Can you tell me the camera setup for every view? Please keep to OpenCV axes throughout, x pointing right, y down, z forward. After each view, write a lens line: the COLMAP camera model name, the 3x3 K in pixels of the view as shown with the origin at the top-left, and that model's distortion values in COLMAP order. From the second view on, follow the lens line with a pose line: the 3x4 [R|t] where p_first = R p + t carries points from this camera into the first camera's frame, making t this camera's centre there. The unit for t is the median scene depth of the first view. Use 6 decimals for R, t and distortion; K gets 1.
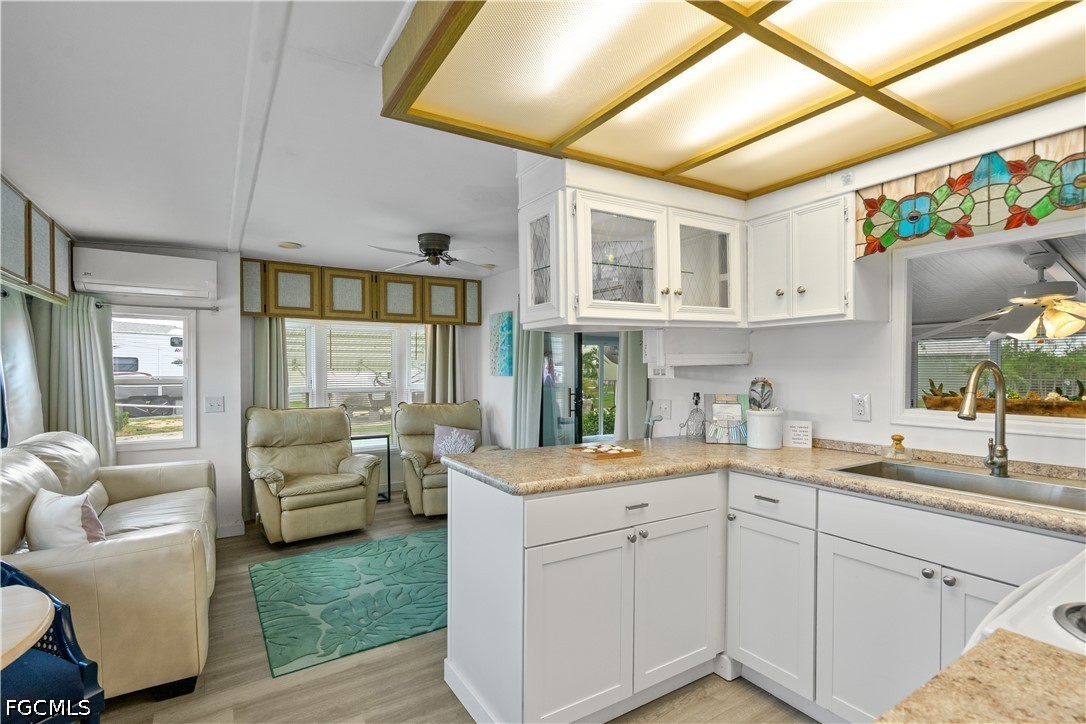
lens RADIAL K [[506.0, 0, 544.1], [0, 506.0, 374.5], [0, 0, 1]] dist [-0.000303, 0.000068]
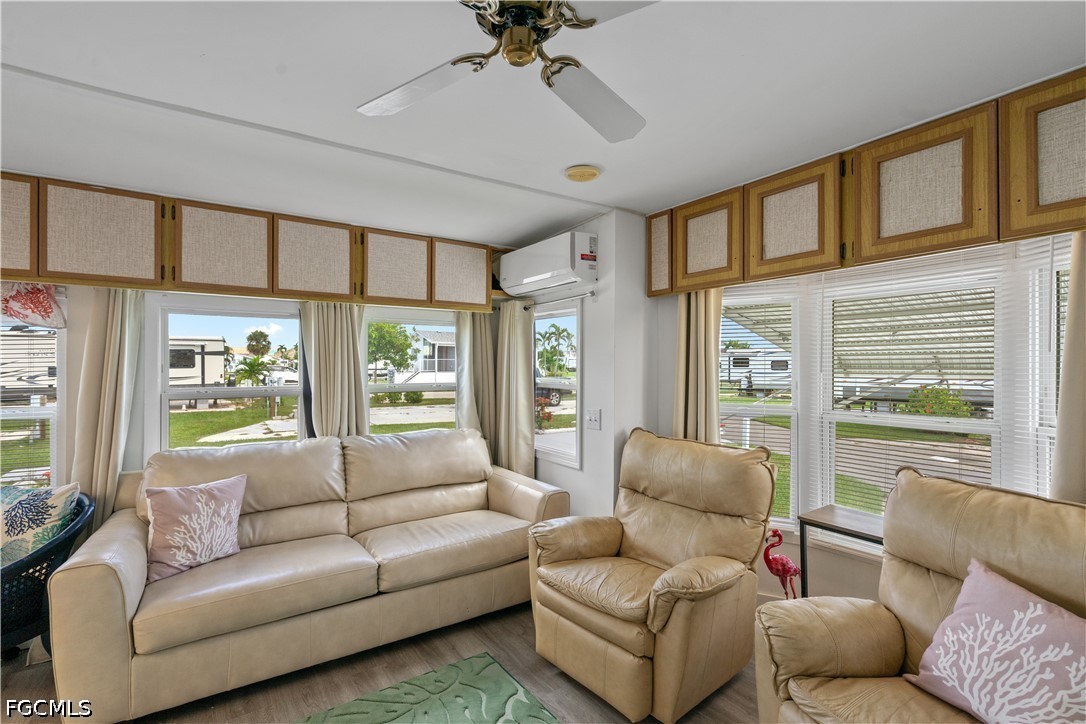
lens RADIAL K [[490.8, 0, 547.8], [0, 490.8, 364.5], [0, 0, 1]] dist [-0.001356, -0.000056]
pose [[0.039831, -0.003709, -0.999200, 0.074411], [-0.013875, 0.999895, -0.004265, -0.015977], [0.999110, 0.014033, 0.039776, 0.750267]]
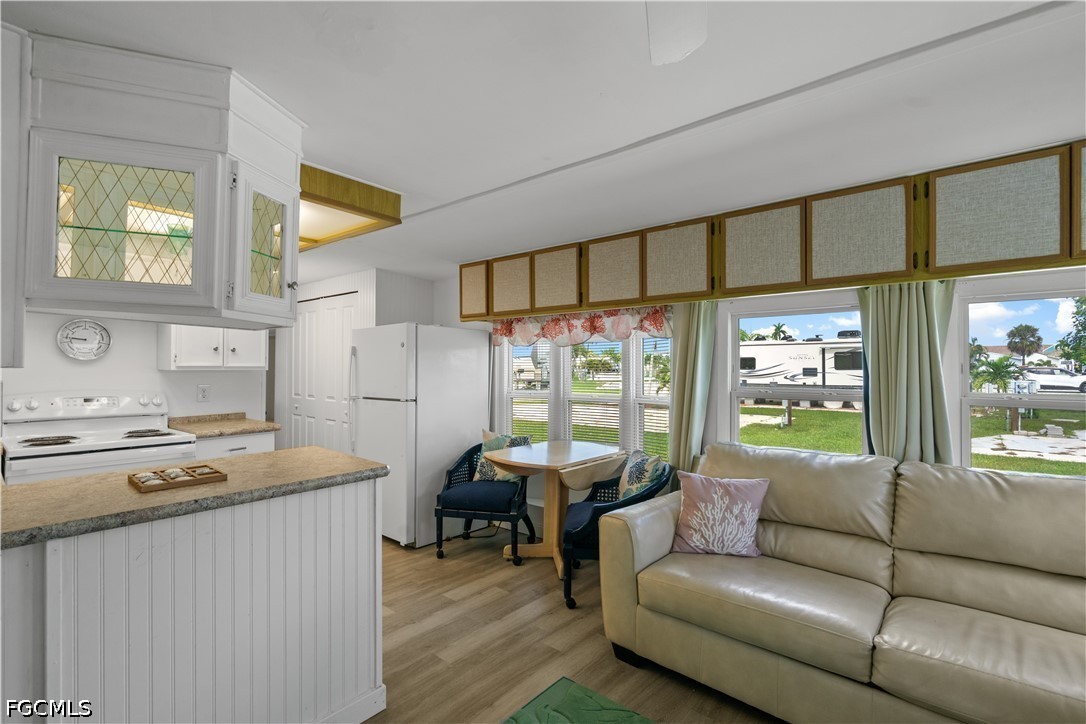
lens RADIAL K [[501.2, 0, 546.5], [0, 501.2, 365.1], [0, 0, 1]] dist [0.000065, 0.000174]
pose [[-0.953912, -0.003194, -0.300068, -0.088475], [-0.006245, 0.999938, 0.009211, -0.016913], [0.300020, 0.010661, -0.953873, 0.869549]]
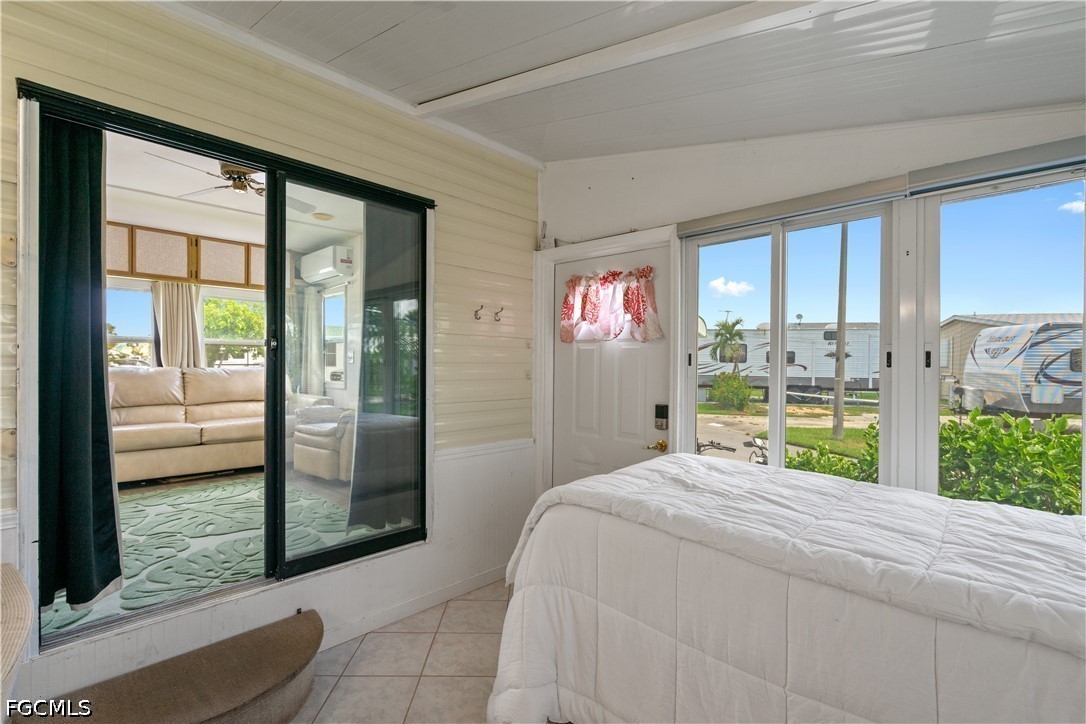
lens RADIAL K [[487.1, 0, 549.9], [0, 487.1, 369.8], [0, 0, 1]] dist [-0.003023, -0.000190]
pose [[0.243002, 0.007531, -0.969997, 0.561437], [-0.016486, 0.999857, 0.003632, 0.064201], [0.969886, 0.015109, 0.243091, 0.990333]]
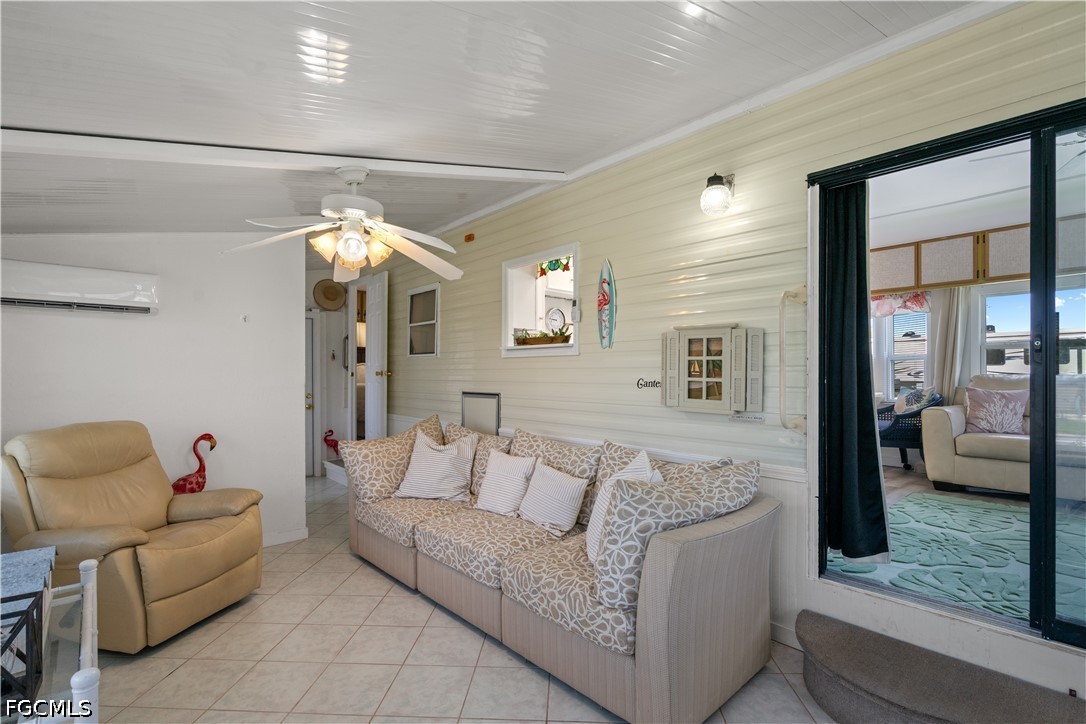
lens RADIAL K [[506.0, 0, 544.1], [0, 506.0, 374.5], [0, 0, 1]] dist [-0.000303, 0.000068]
pose [[-0.986672, 0.002958, -0.162692, 0.494402], [0.000734, 0.999905, 0.013728, 0.063989], [0.162718, 0.013426, -0.986581, 1.164599]]
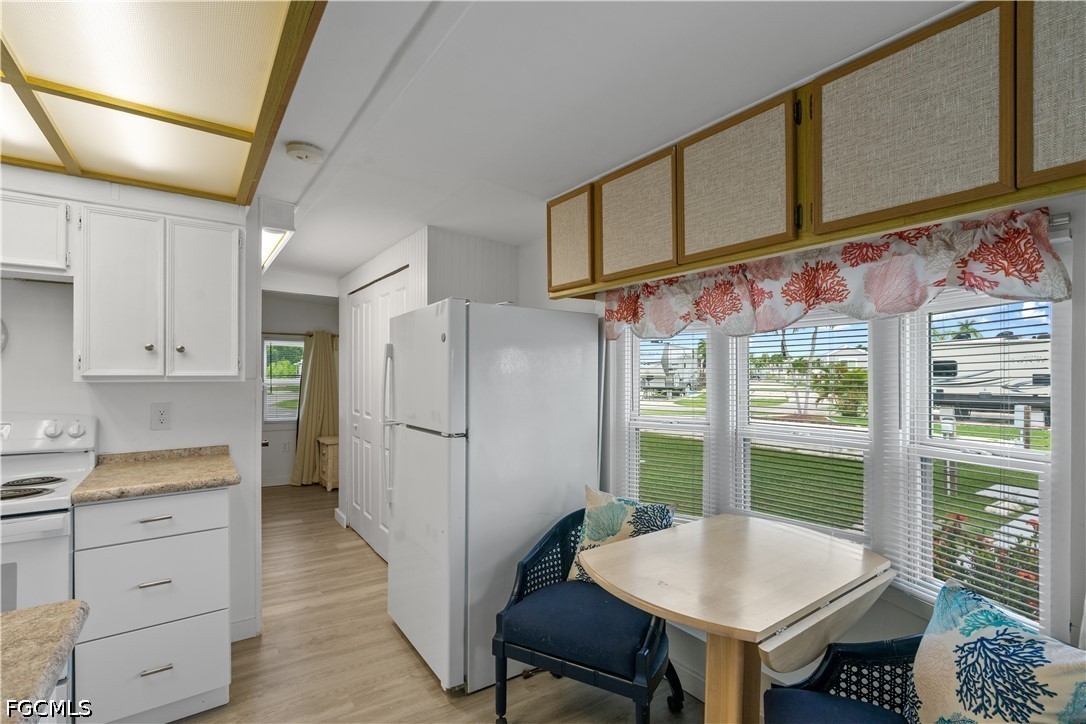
lens RADIAL K [[506.0, 0, 544.1], [0, 506.0, 374.5], [0, 0, 1]] dist [-0.000303, 0.000068]
pose [[-0.998864, -0.000052, -0.047659, -0.176965], [-0.000797, 0.999878, 0.015607, -0.014215], [0.047652, 0.015627, -0.998742, 0.512264]]
